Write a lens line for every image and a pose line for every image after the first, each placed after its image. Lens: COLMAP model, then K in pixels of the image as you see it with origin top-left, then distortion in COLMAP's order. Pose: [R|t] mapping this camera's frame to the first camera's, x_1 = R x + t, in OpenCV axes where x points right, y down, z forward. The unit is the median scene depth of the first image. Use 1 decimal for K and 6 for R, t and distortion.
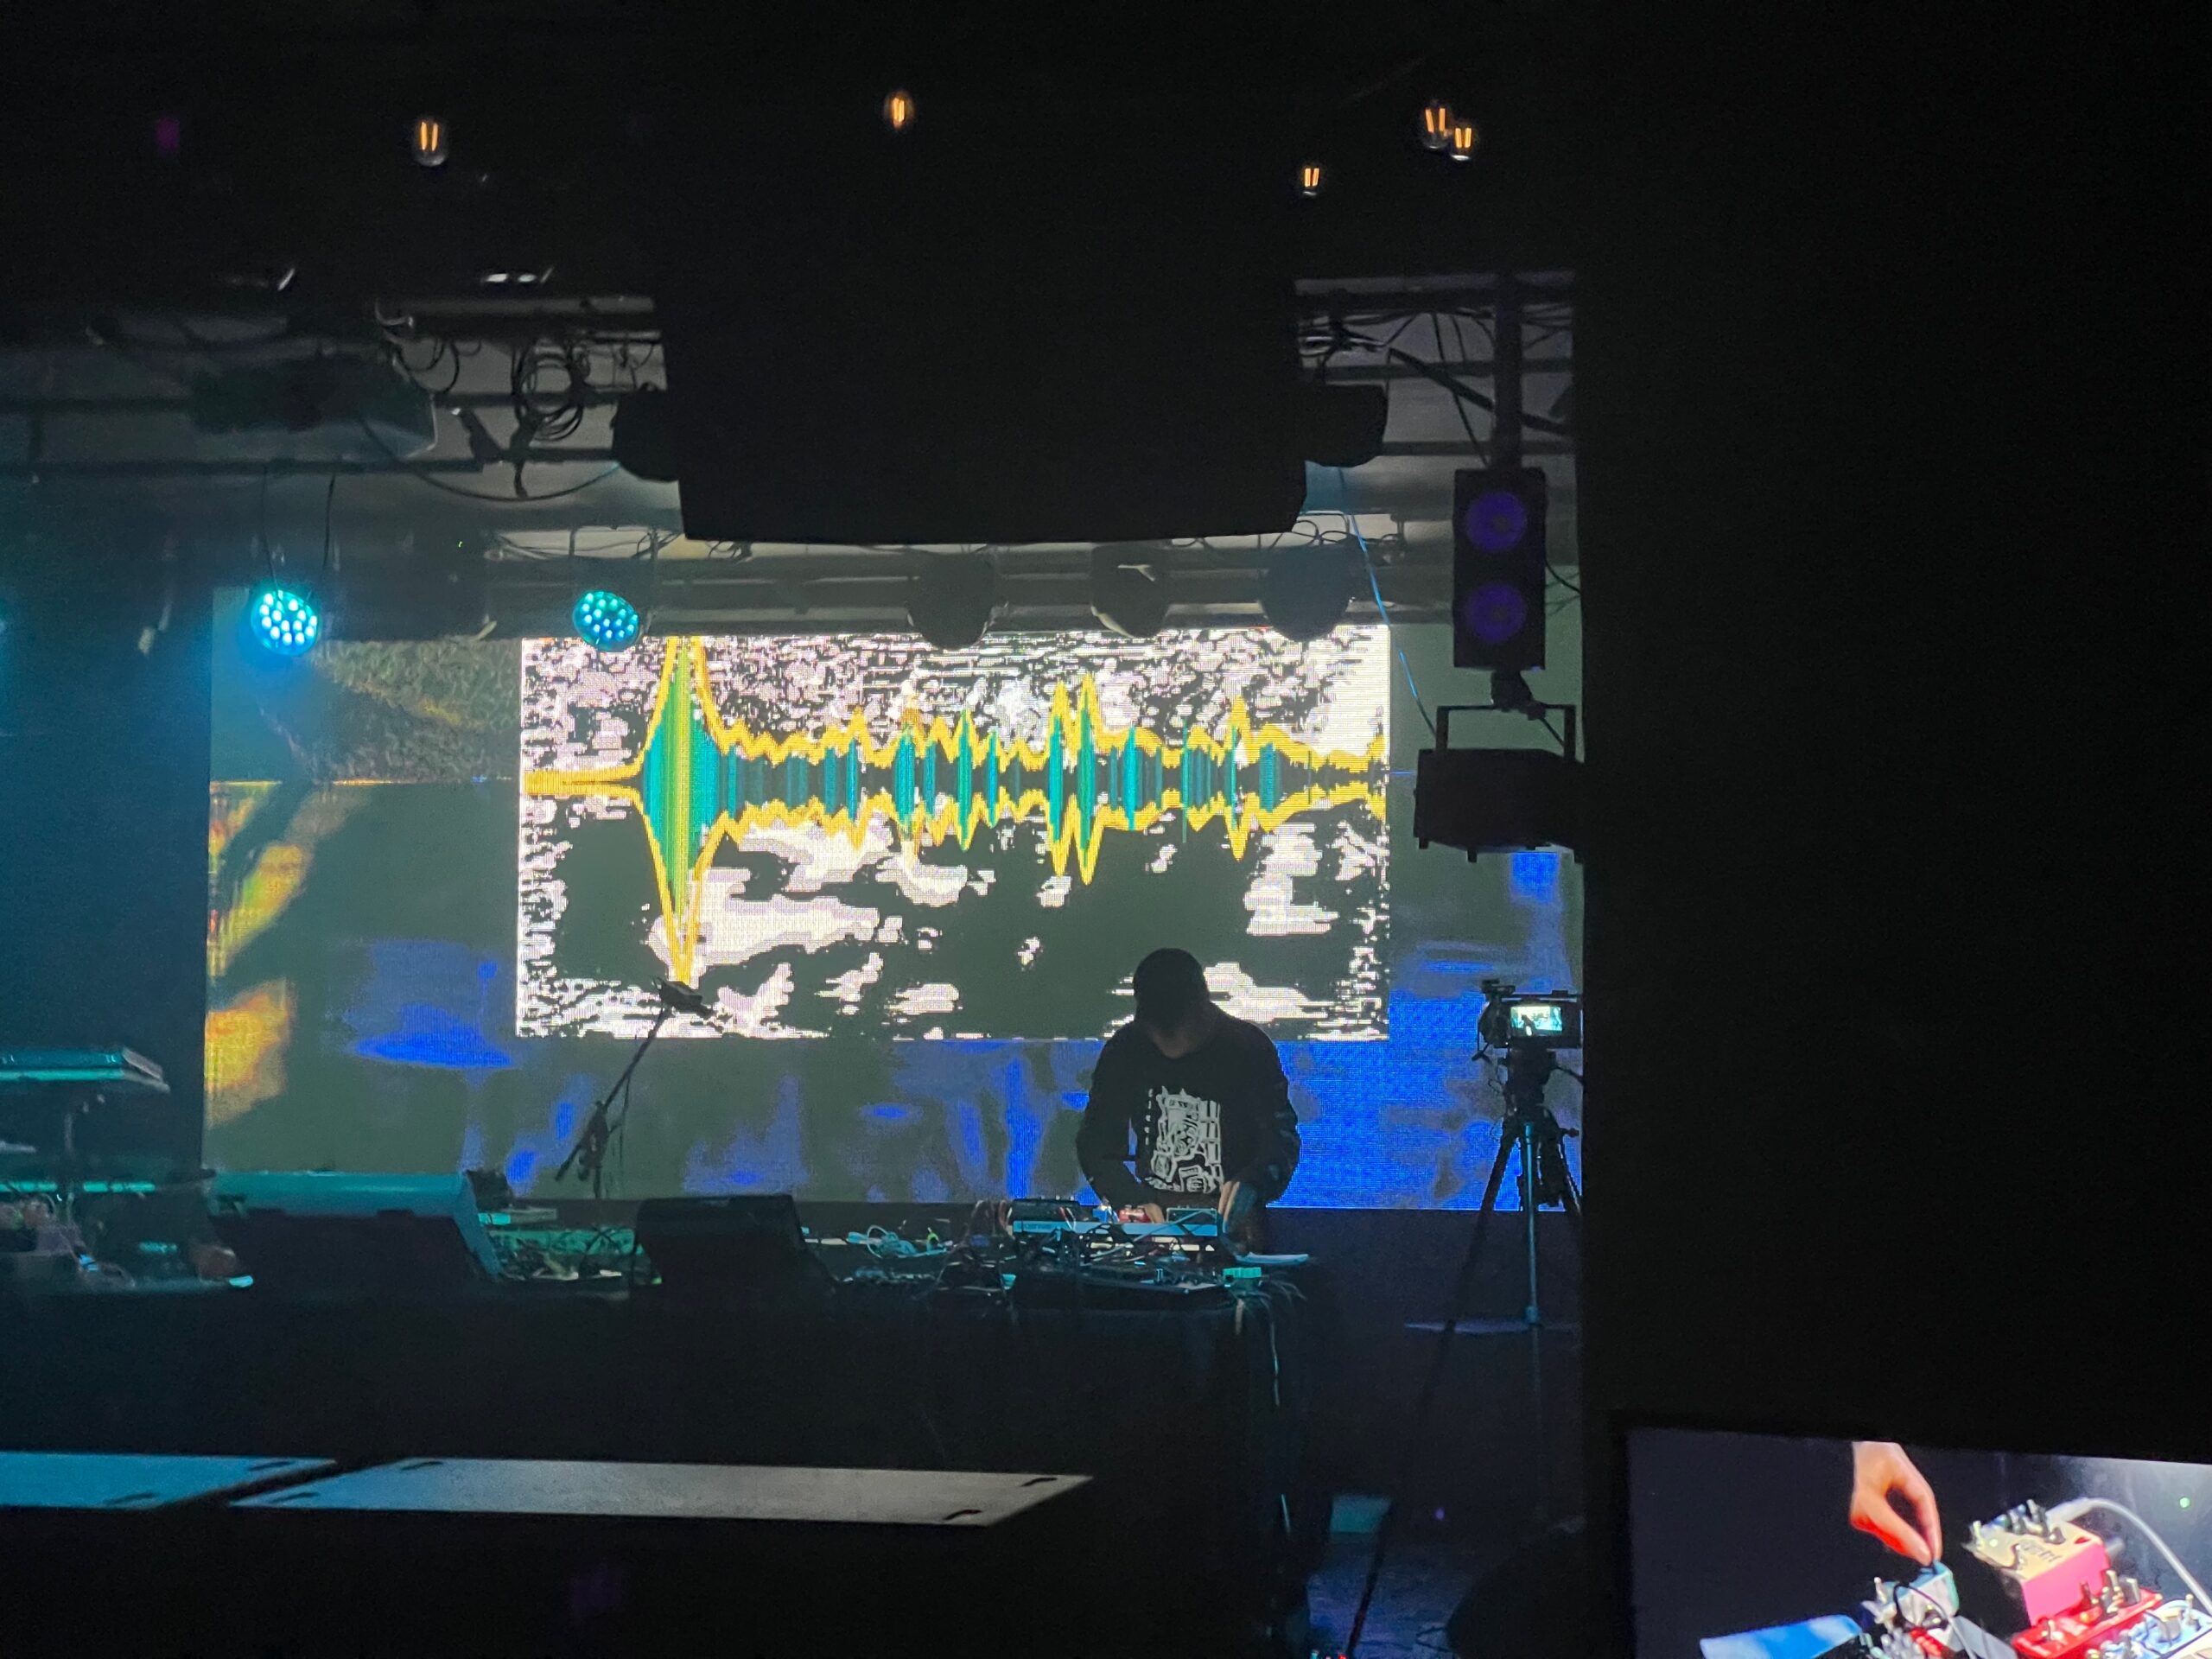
lens RADIAL K [[4042.7, 0, 1108.3], [0, 4042.7, 835.8], [0, 0, 1]] dist [0.201433, 0.000000]
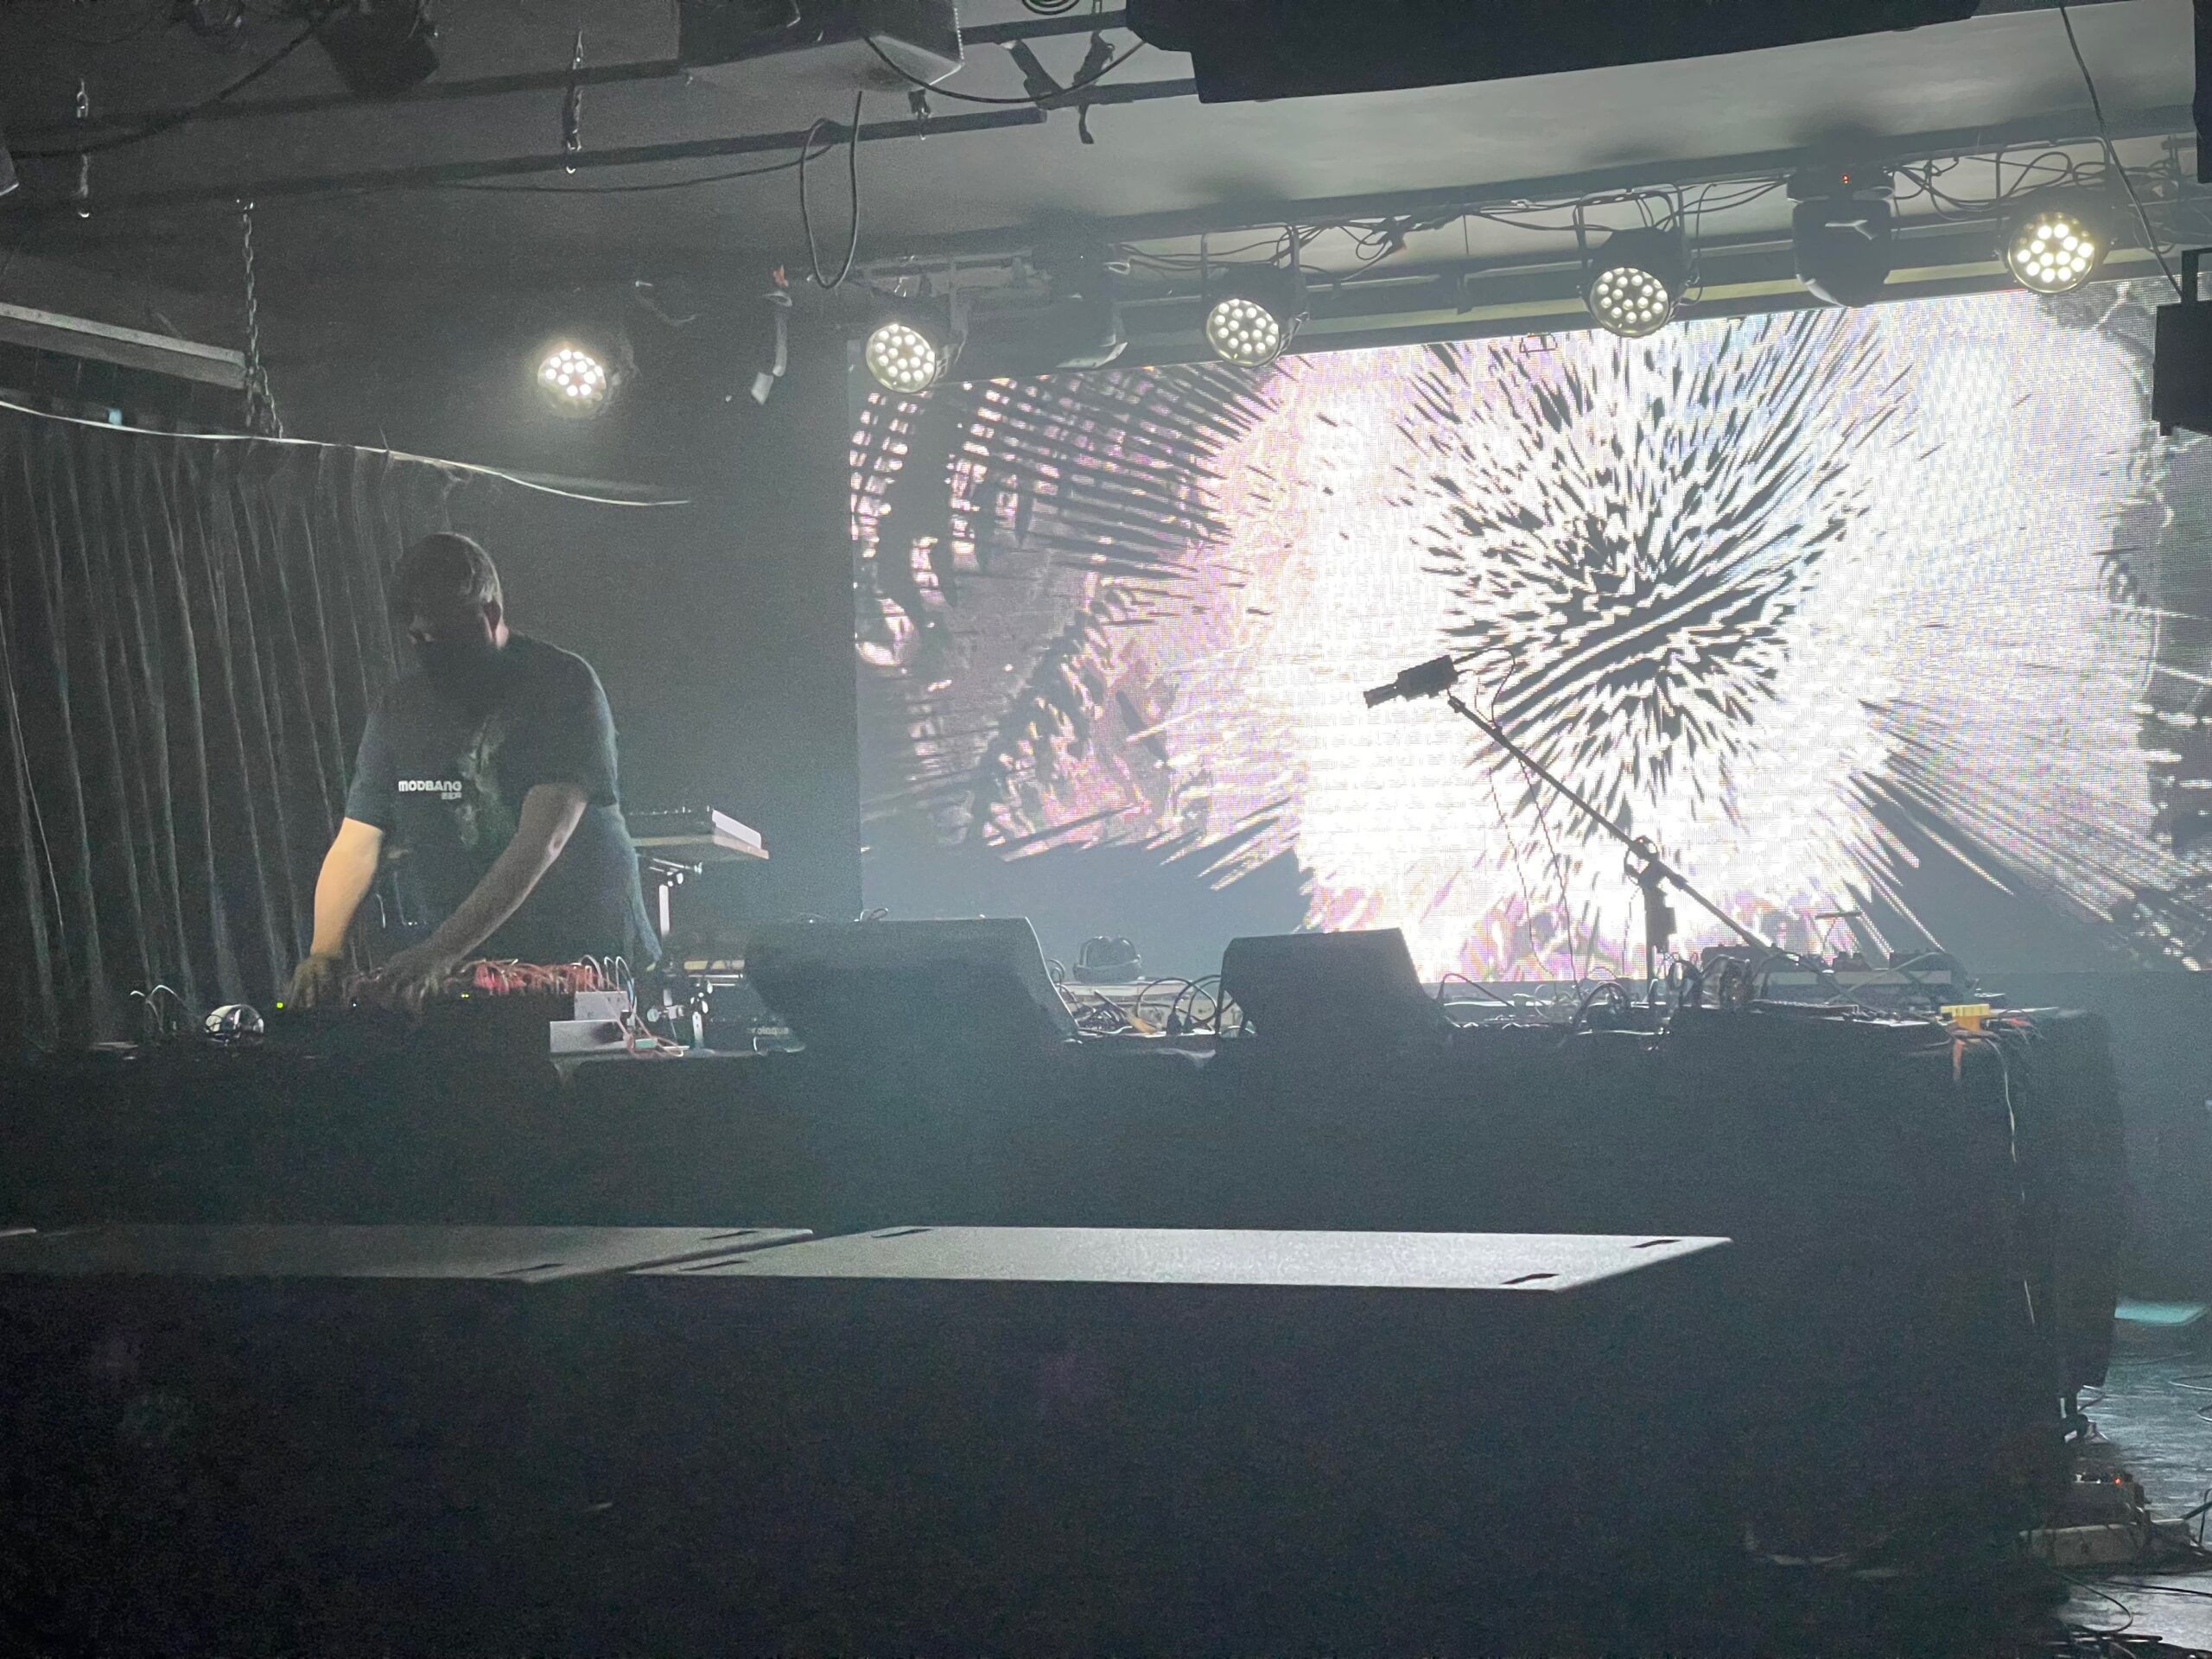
lens RADIAL K [[4042.7, 0, 1101.4], [0, 4042.7, 839.3], [0, 0, 1]] dist [0.201433, 0.000000]
pose [[0.979211, -0.034856, -0.199828, 0.029761], [0.042326, 0.998551, 0.033236, 0.040935], [0.198380, -0.041003, 0.979267, 0.175642]]
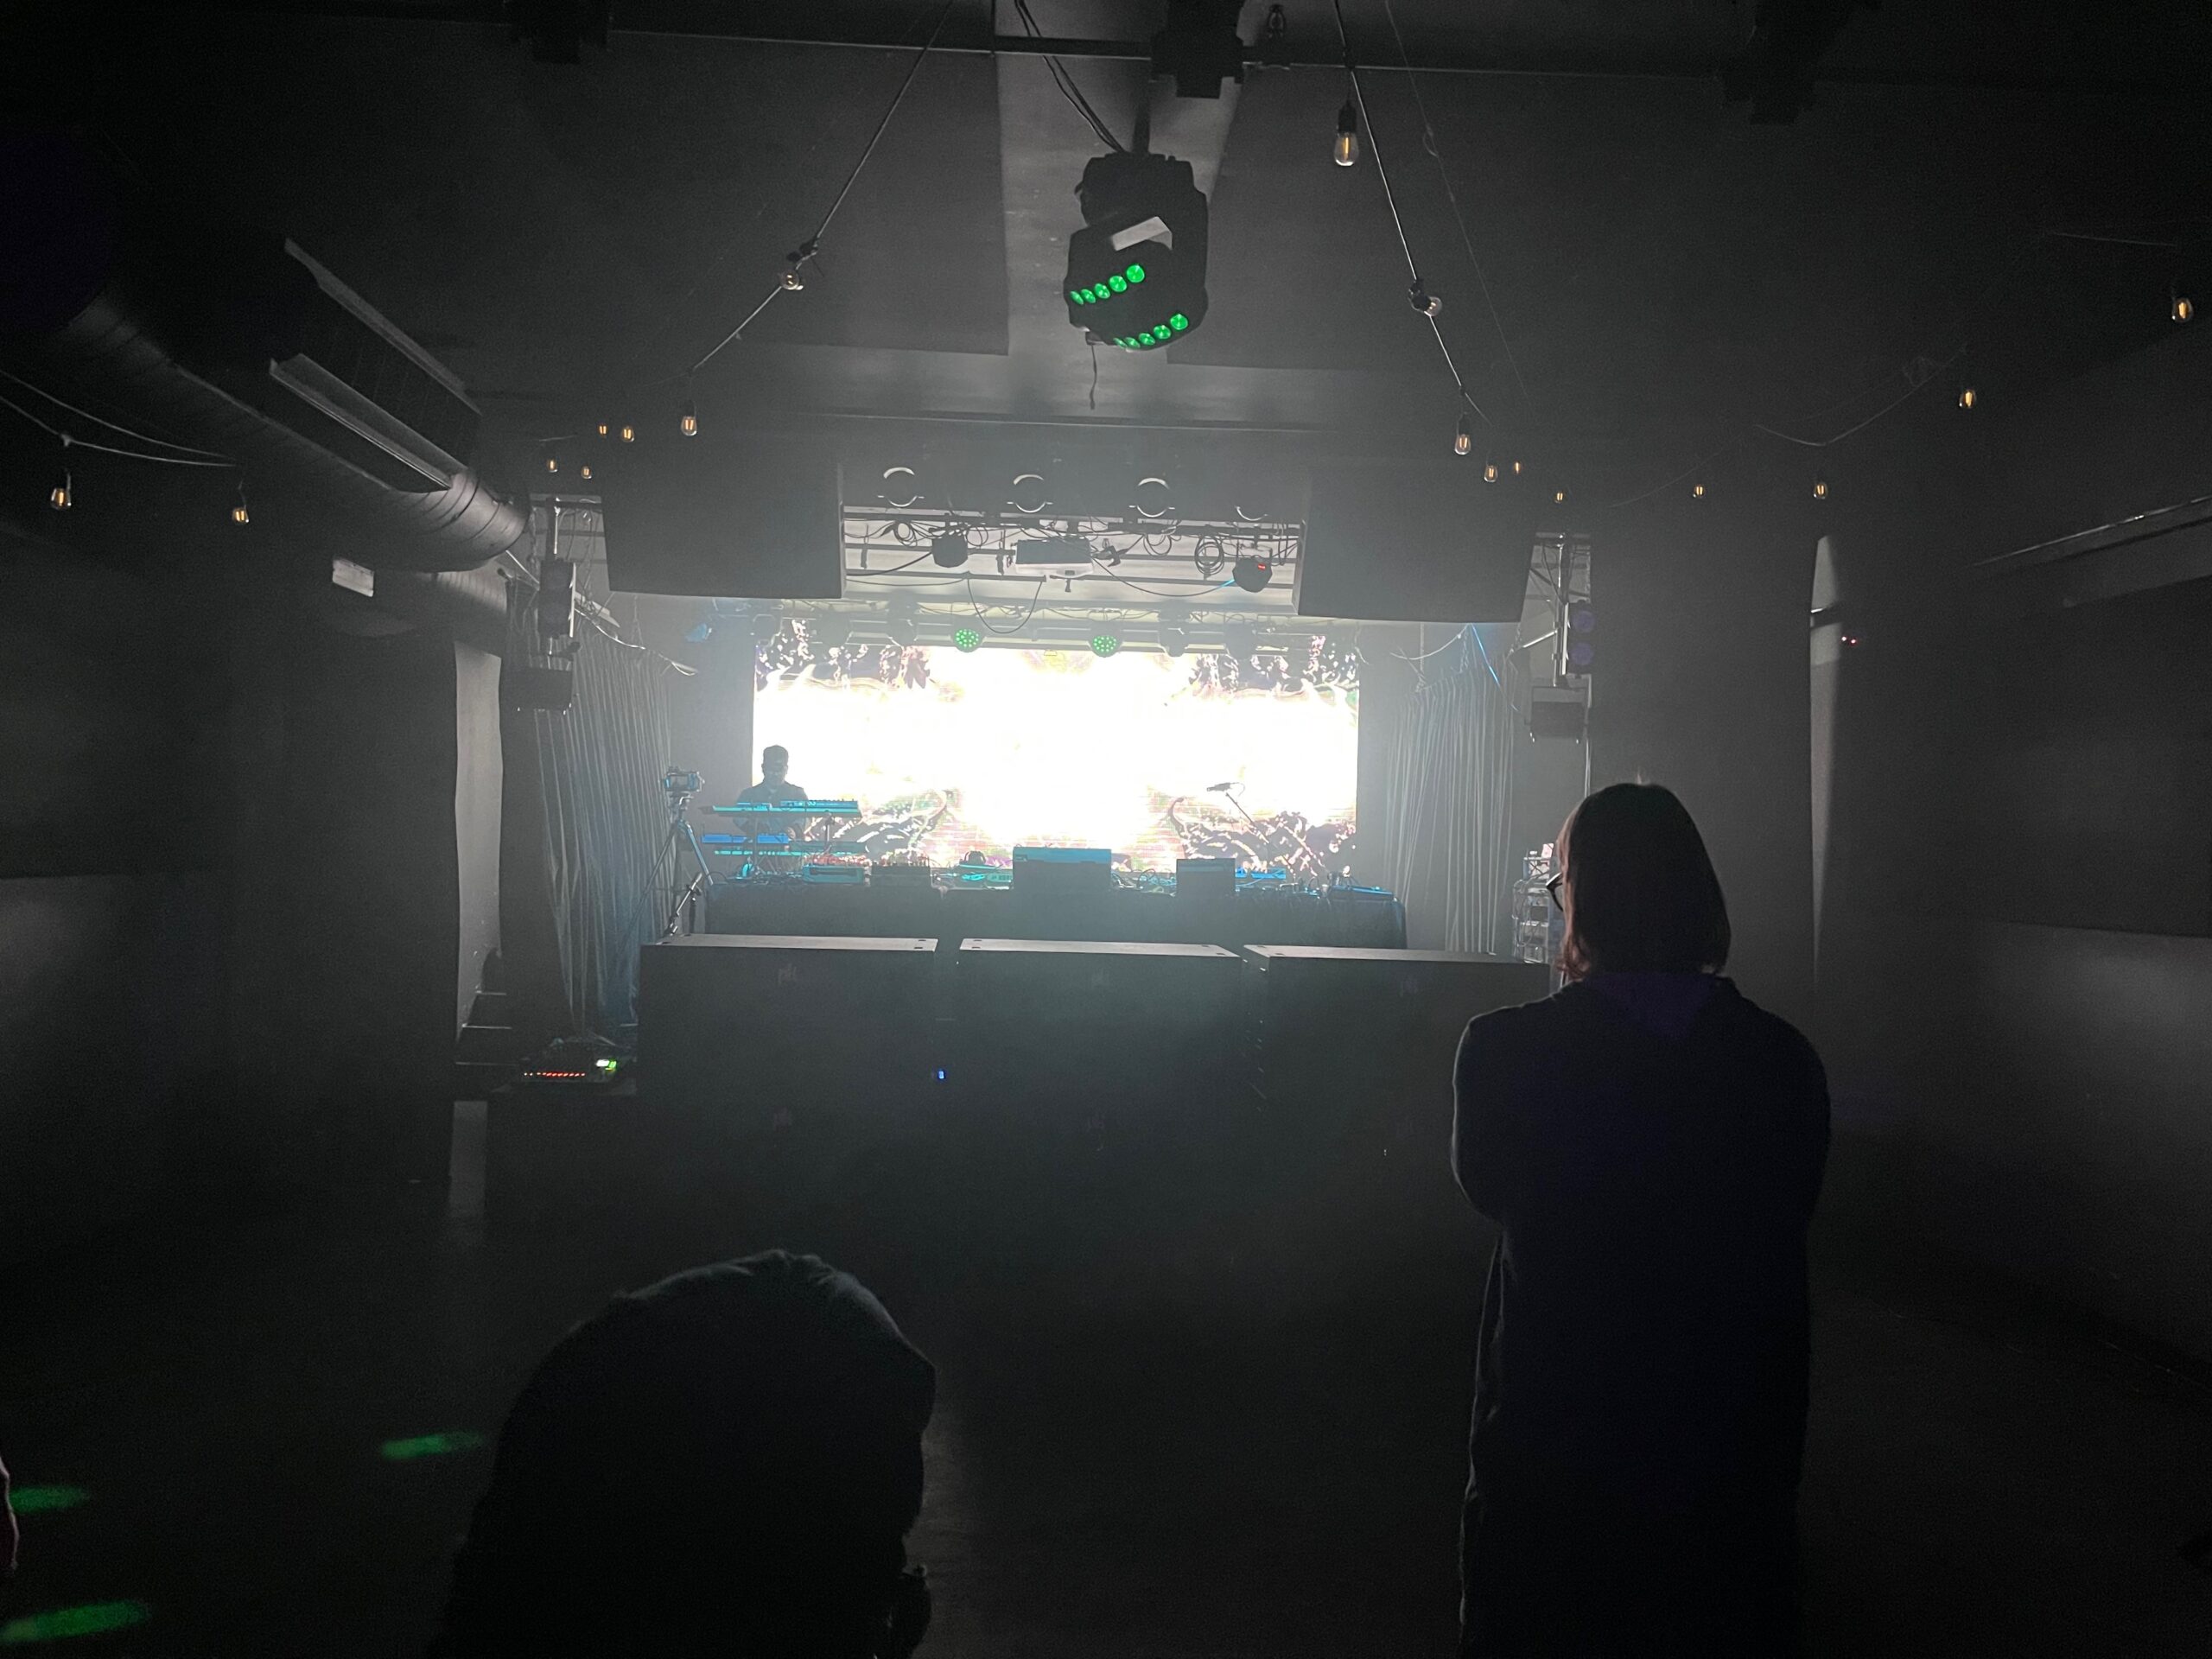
lens RADIAL K [[1640.2, 0, 1094.4], [0, 1640.2, 848.3], [0, 0, 1]] dist [0.076080, -0.017896]
pose [[0.967728, 0.014340, 0.251589, -0.452760], [-0.031012, 0.997567, 0.062429, 0.014864], [-0.250082, -0.068216, 0.965819, -0.024870]]
